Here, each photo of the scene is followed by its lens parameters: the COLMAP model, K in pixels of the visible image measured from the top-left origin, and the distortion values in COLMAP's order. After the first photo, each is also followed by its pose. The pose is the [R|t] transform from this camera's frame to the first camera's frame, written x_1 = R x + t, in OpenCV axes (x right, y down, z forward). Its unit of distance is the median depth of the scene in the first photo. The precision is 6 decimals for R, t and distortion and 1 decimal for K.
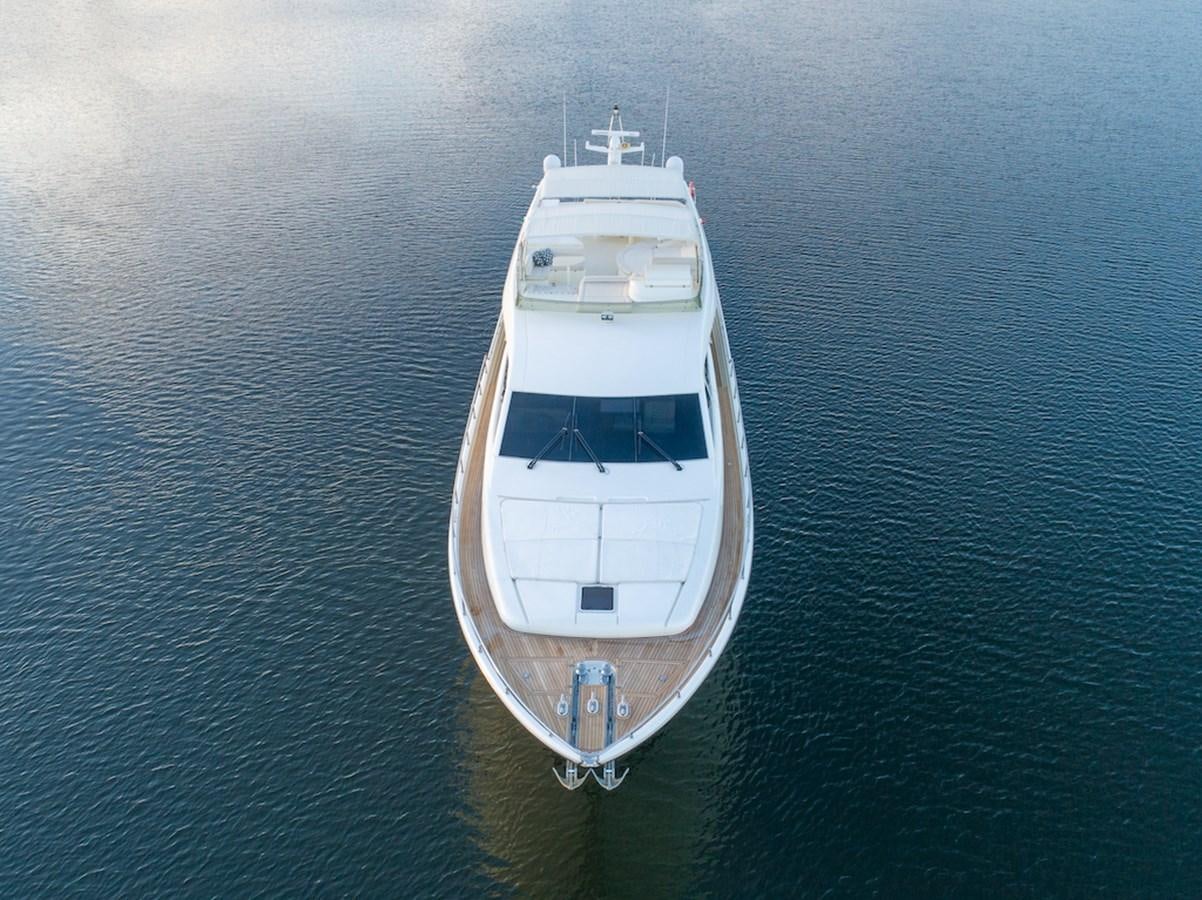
lens RADIAL K [[1120.8, 0, 601.0], [0, 1120.8, 450.0], [0, 0, 1]] dist [0.007693, 0.002311]
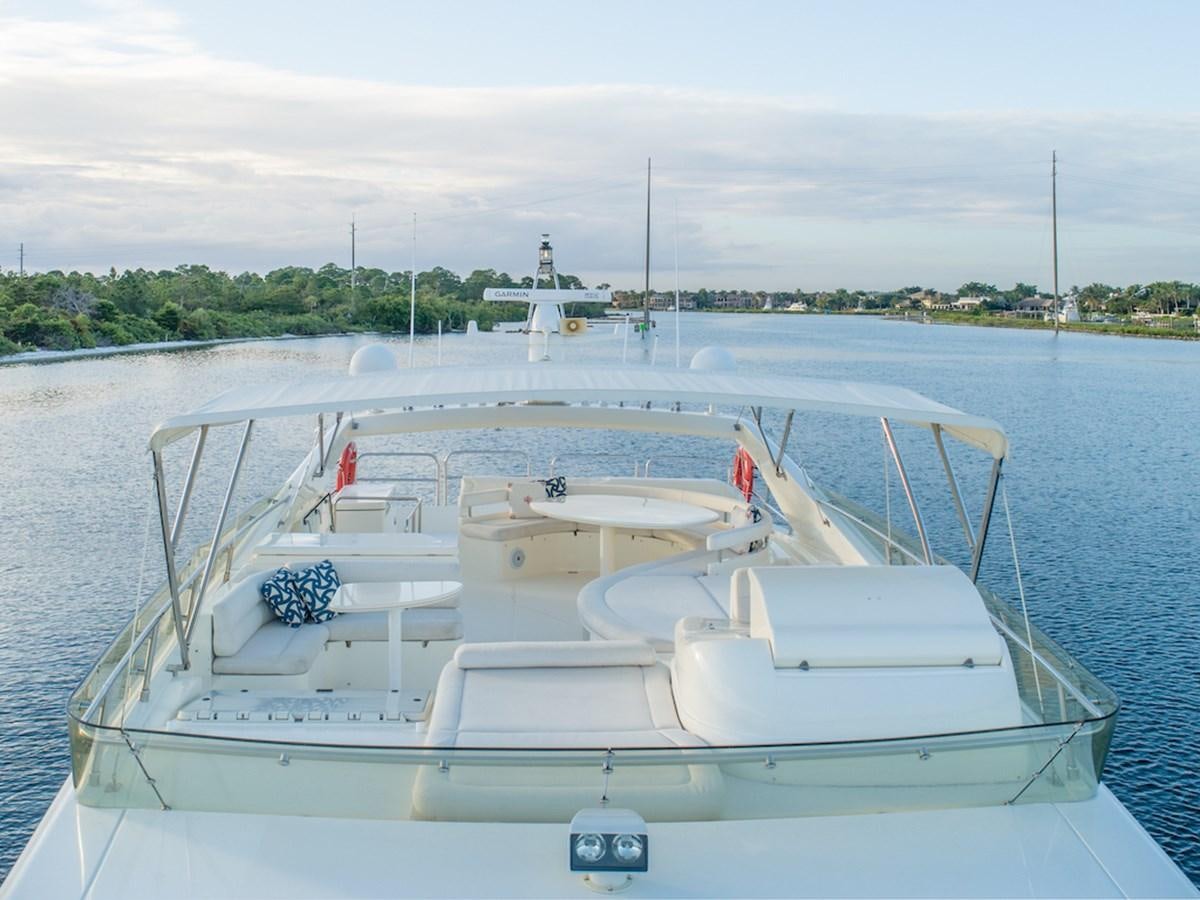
lens RADIAL K [[946.4, 0, 600.0], [0, 946.4, 450.0], [0, 0, 1]] dist [0.004172, 0.000666]
pose [[0.990196, 0.028728, 0.136696, -0.014390], [0.036160, 0.892543, -0.449510, -0.103871], [-0.134921, 0.450046, 0.882754, 0.821322]]
